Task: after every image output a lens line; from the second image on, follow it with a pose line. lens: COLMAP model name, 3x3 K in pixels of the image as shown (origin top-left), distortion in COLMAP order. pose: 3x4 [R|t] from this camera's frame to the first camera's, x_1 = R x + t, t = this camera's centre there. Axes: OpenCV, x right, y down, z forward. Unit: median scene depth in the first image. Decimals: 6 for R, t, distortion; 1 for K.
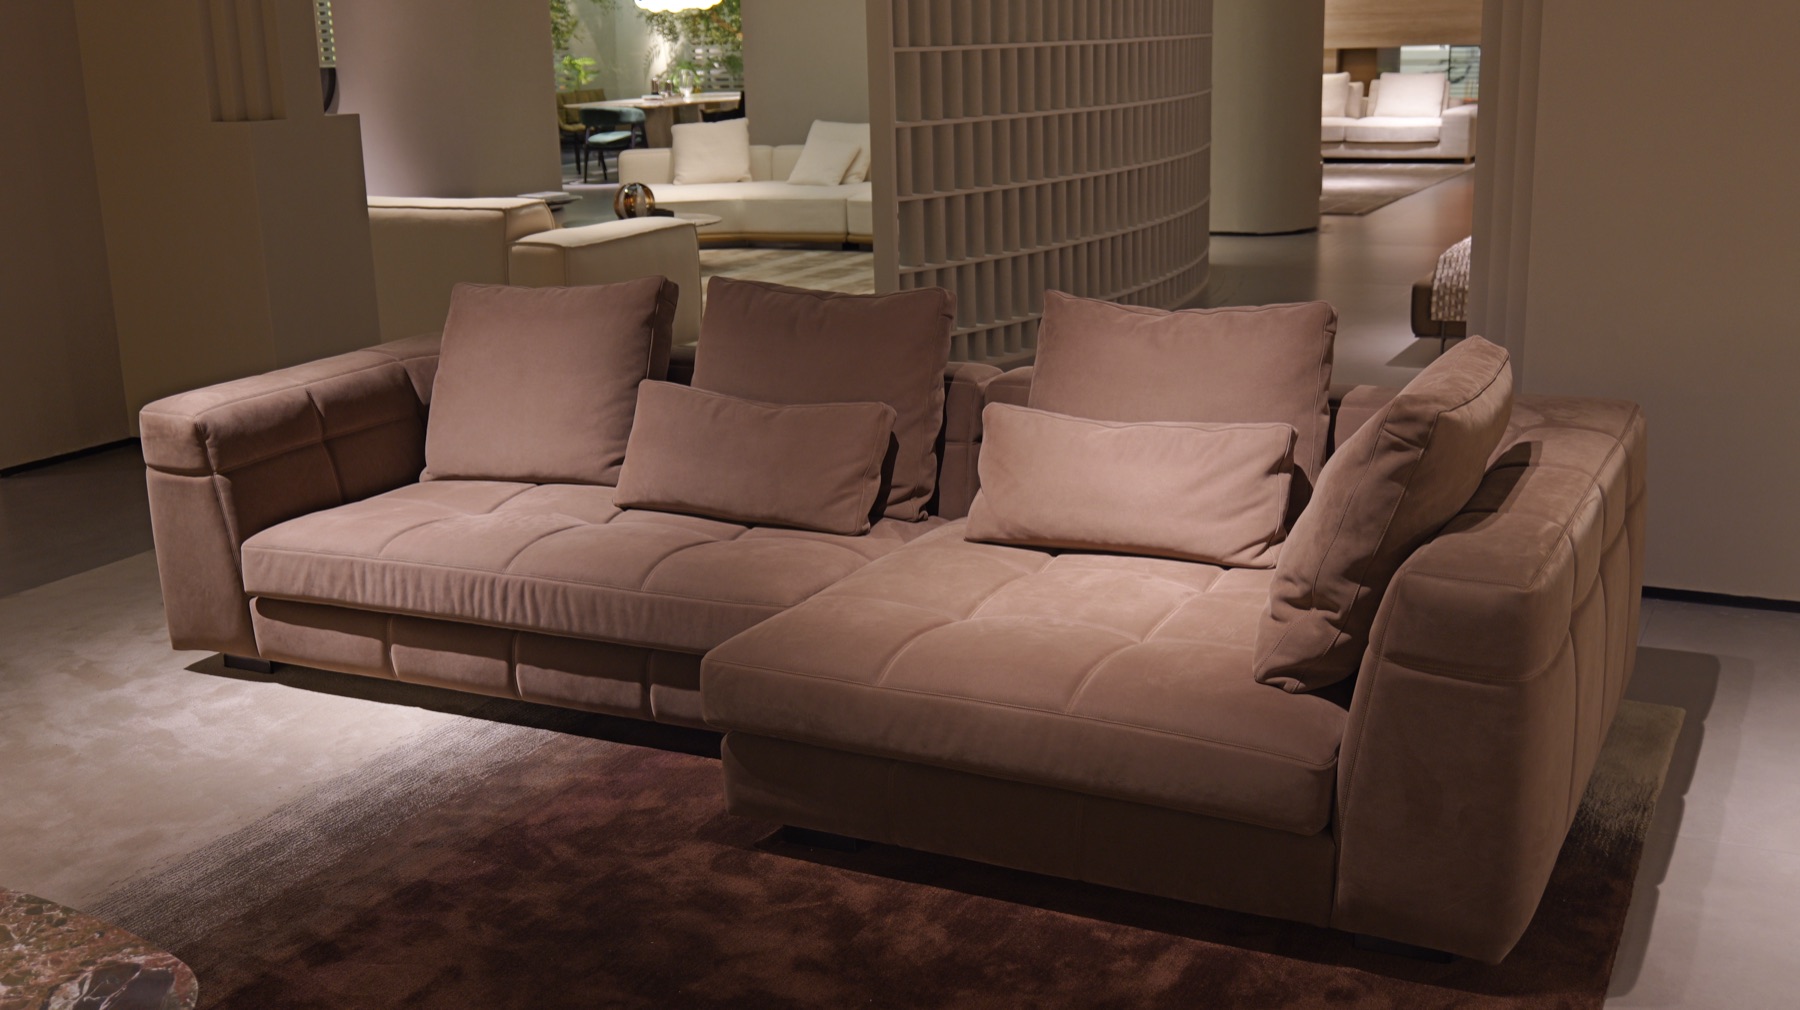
lens RADIAL K [[1917.4, 0, 896.8], [0, 1917.4, 517.4], [0, 0, 1]] dist [0.009262, -0.019811]
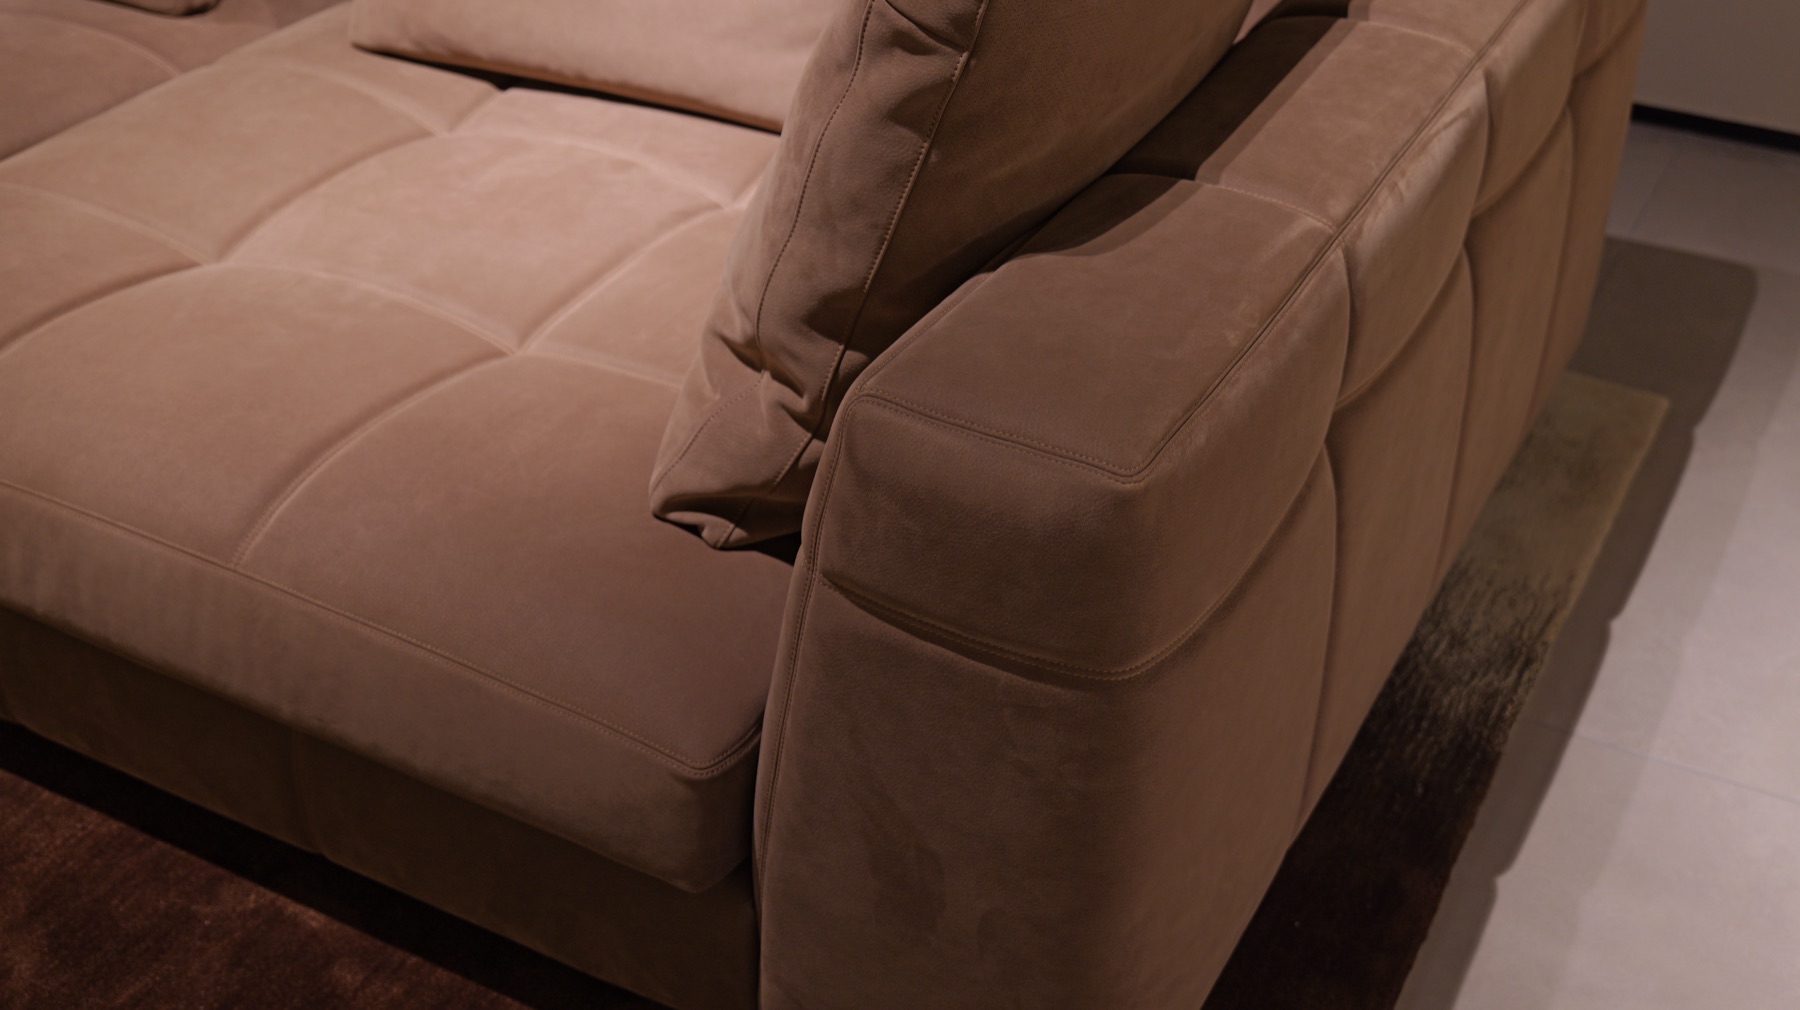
lens RADIAL K [[2141.9, 0, 902.0], [0, 2141.9, 496.2], [0, 0, 1]] dist [0.003722, 0.015960]
pose [[0.999203, 0.039731, -0.003823, 0.198226], [-0.036384, 0.946005, 0.322102, -0.067686], [0.016414, -0.321707, 0.946697, 0.412113]]
